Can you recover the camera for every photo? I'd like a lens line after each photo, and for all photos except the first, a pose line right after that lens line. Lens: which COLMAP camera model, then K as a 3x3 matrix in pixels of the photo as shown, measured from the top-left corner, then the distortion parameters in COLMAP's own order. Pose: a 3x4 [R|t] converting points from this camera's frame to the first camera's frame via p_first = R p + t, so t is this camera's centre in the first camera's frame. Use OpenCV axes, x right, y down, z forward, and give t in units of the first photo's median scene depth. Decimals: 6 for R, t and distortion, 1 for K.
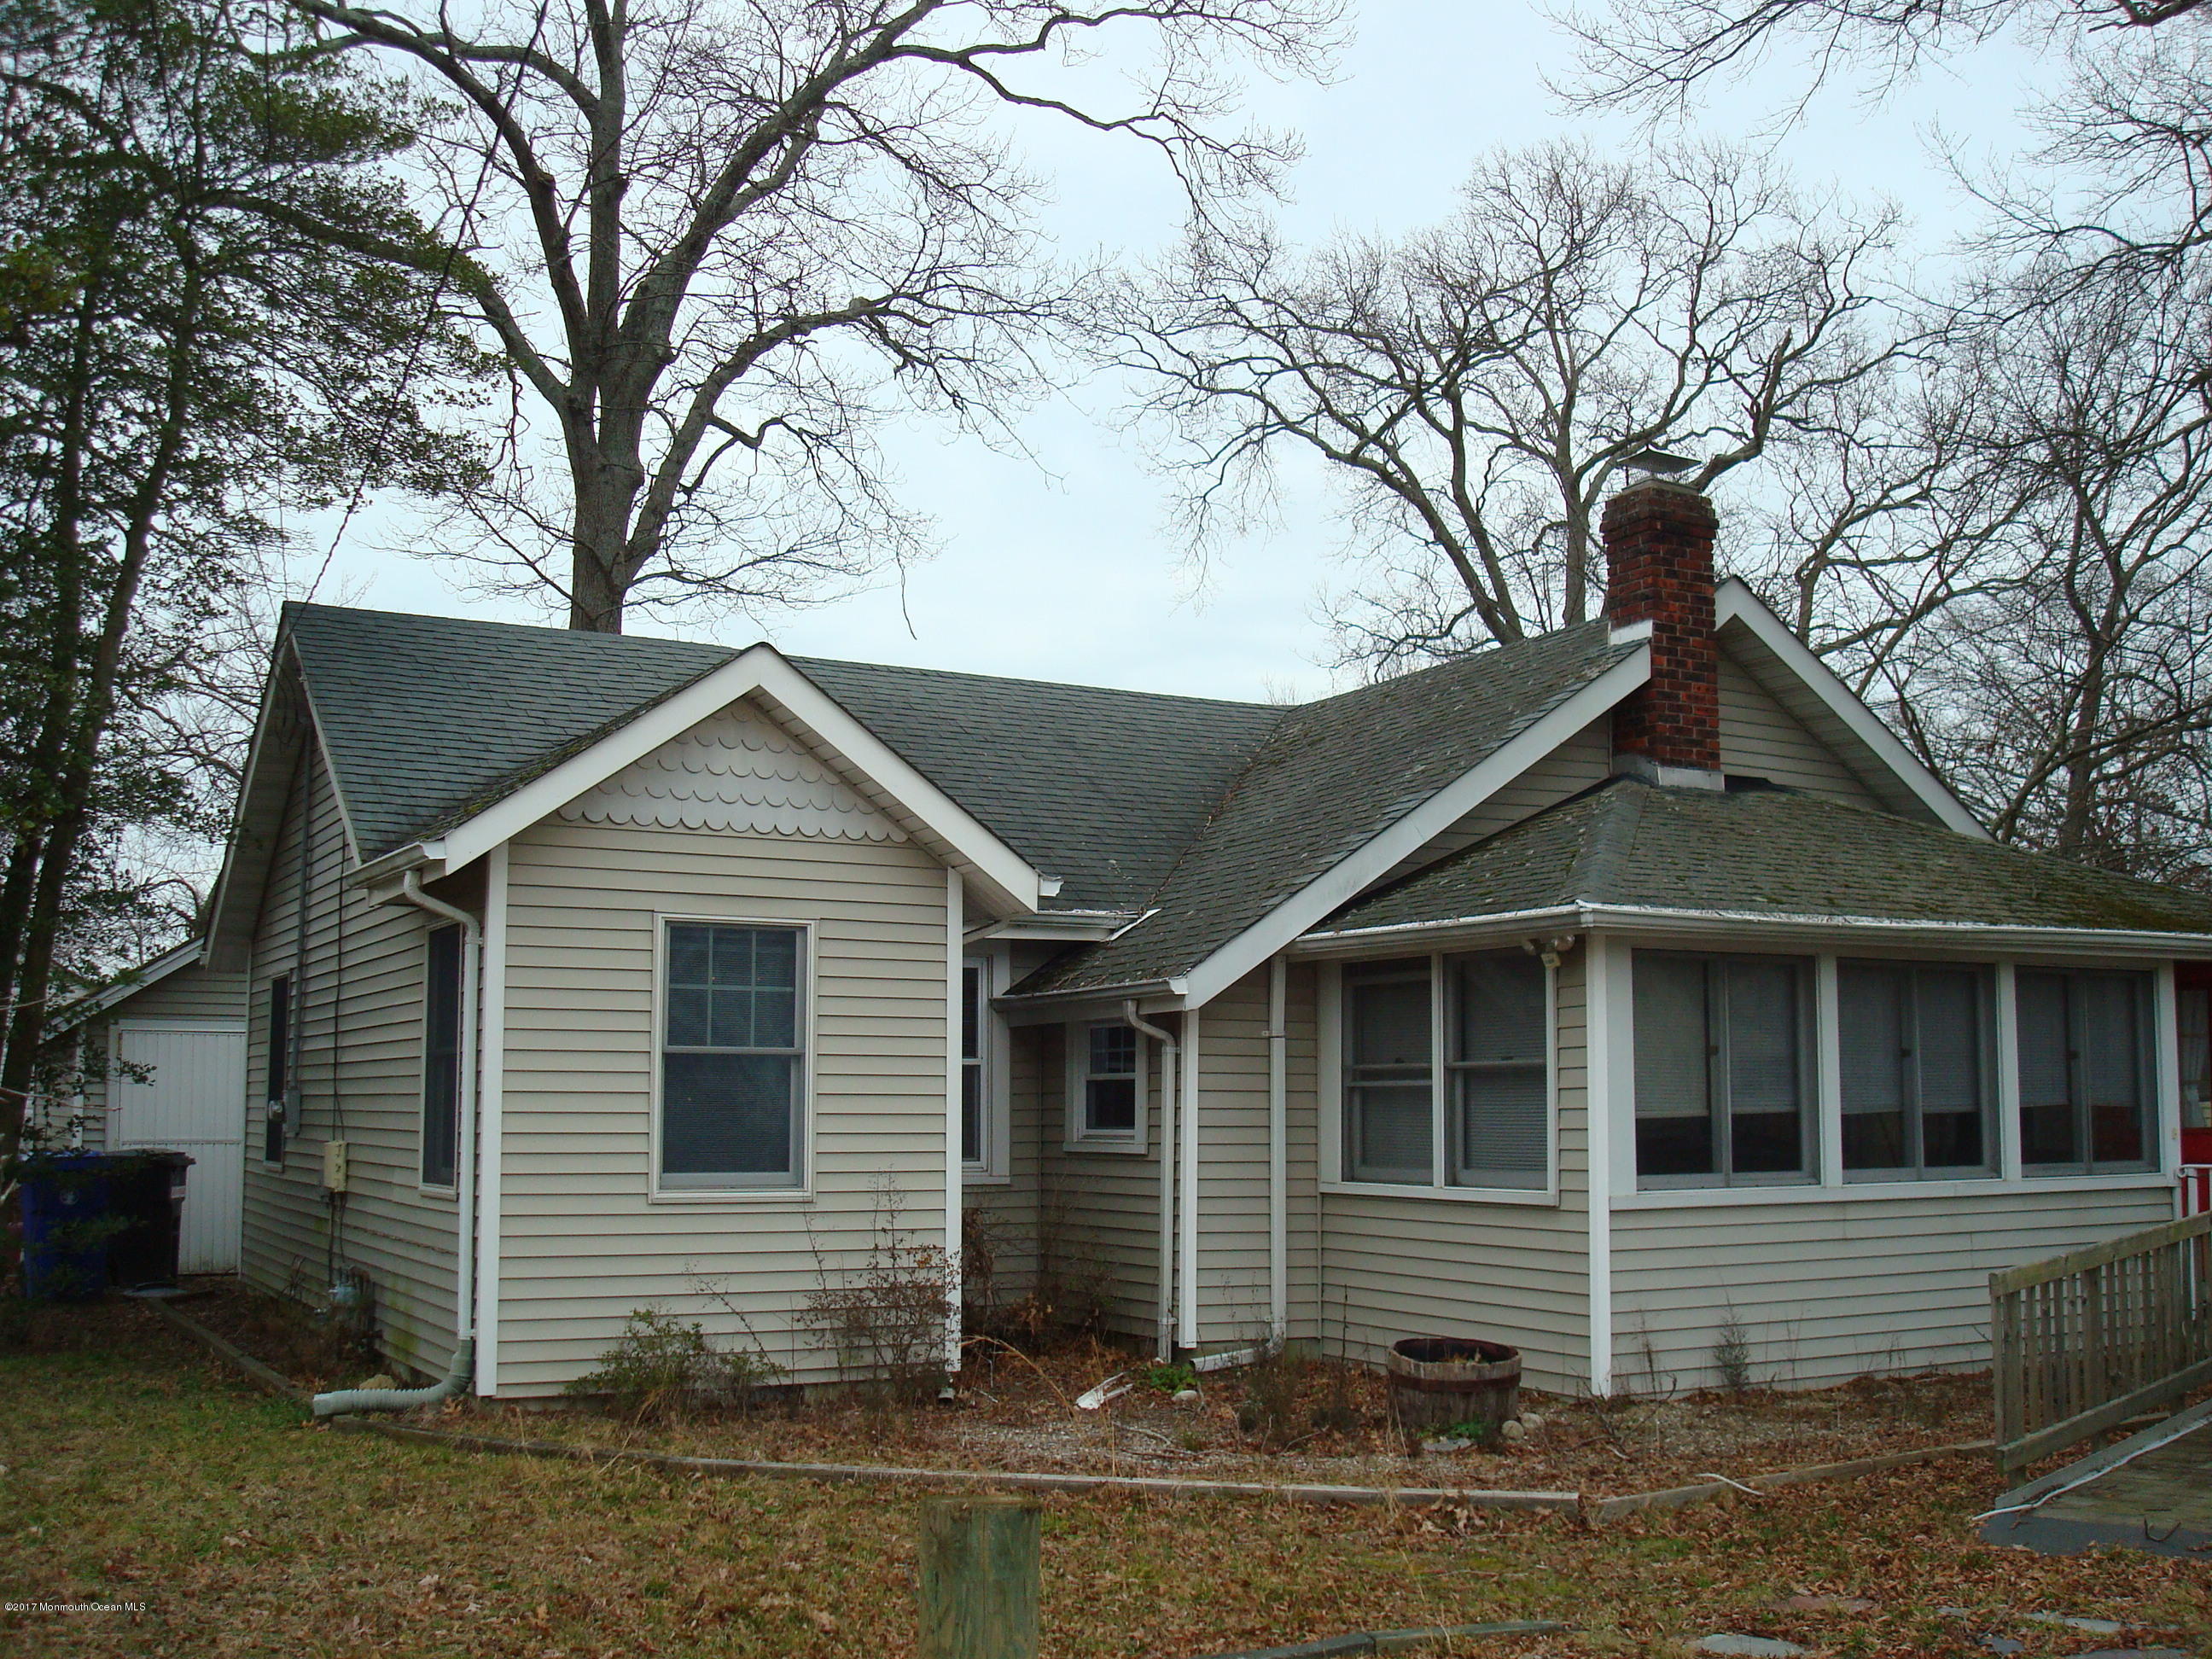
lens RADIAL K [[2326.7, 0, 1108.6], [0, 2326.7, 826.3], [0, 0, 1]] dist [-0.080355, -0.044523]
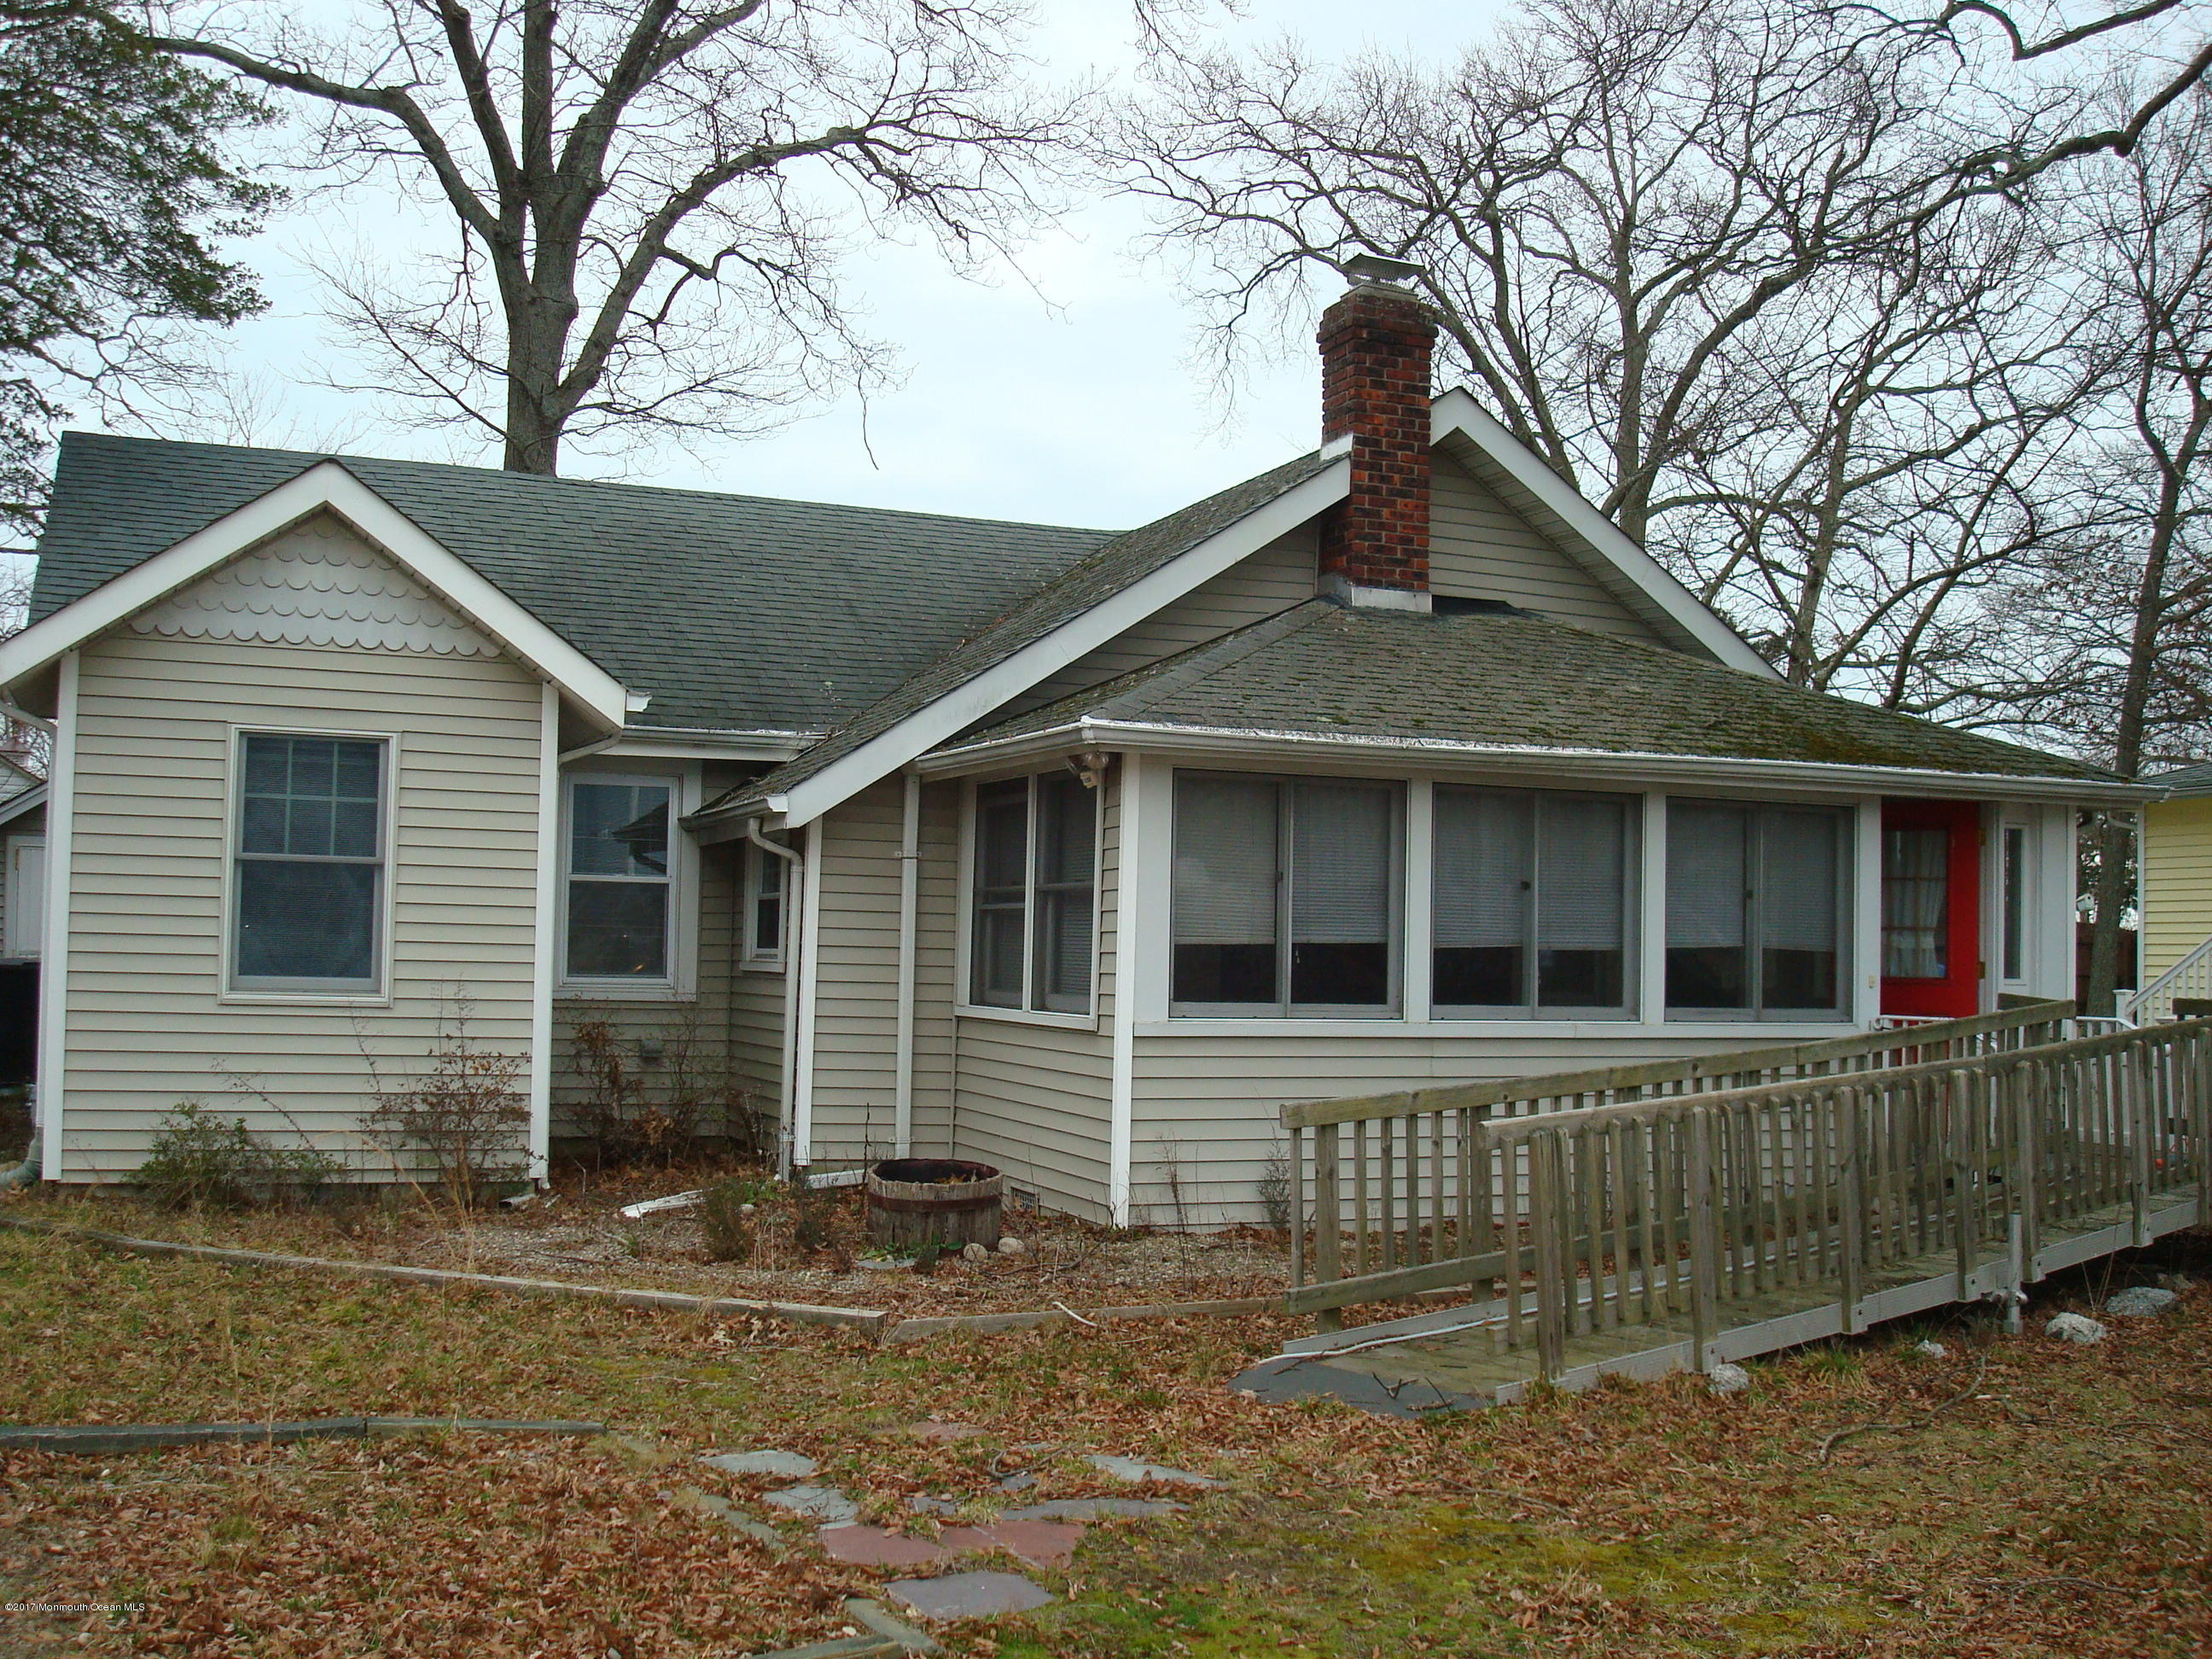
lens RADIAL K [[2326.7, 0, 1108.6], [0, 2326.7, 826.3], [0, 0, 1]] dist [-0.080355, -0.044523]
pose [[0.992933, 0.014128, -0.117831, 0.286628], [-0.006400, 0.997818, 0.065710, 0.012209], [0.118502, -0.064492, 0.990857, 0.031611]]
